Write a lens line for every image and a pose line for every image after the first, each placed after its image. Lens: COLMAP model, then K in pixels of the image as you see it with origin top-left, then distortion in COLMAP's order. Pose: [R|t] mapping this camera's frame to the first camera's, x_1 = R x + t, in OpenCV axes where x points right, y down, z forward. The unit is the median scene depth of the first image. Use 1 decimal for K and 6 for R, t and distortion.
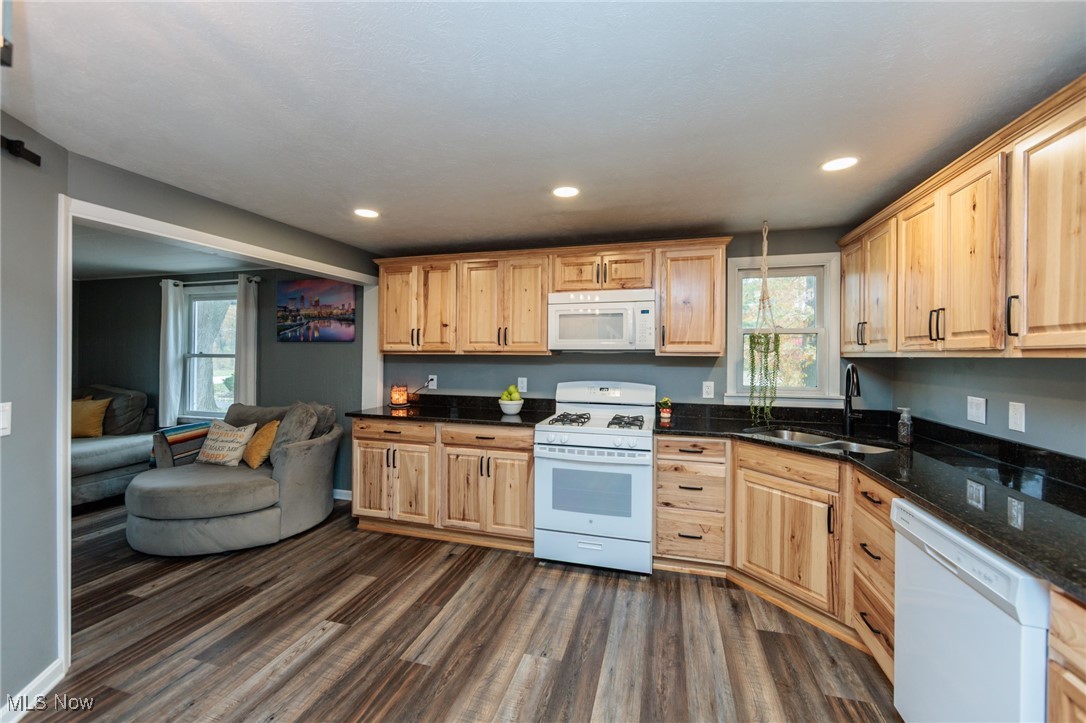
lens RADIAL K [[430.9, 0, 539.5], [0, 430.9, 356.0], [0, 0, 1]] dist [-0.000017, 0.000120]
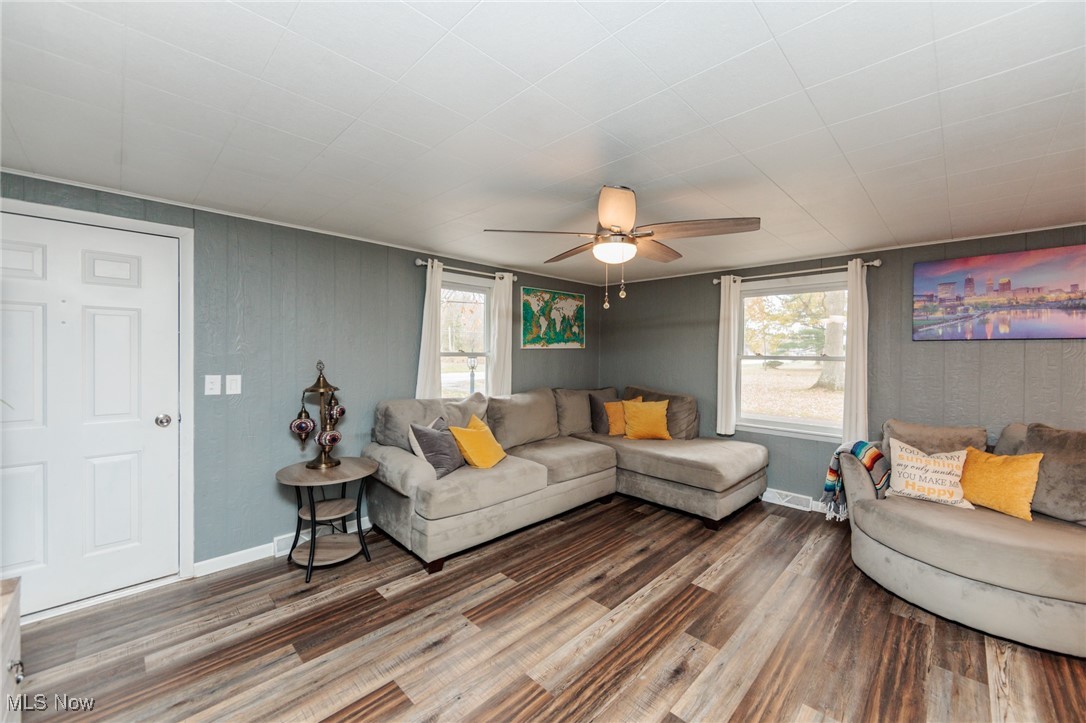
lens RADIAL K [[430.9, 0, 534.4], [0, 430.9, 350.6], [0, 0, 1]] dist [-0.000017, 0.000120]
pose [[0.881043, -0.001963, -0.473032, -1.236187], [-0.002373, 0.999960, -0.008569, -0.011280], [0.473030, 0.008672, 0.881004, -0.002469]]
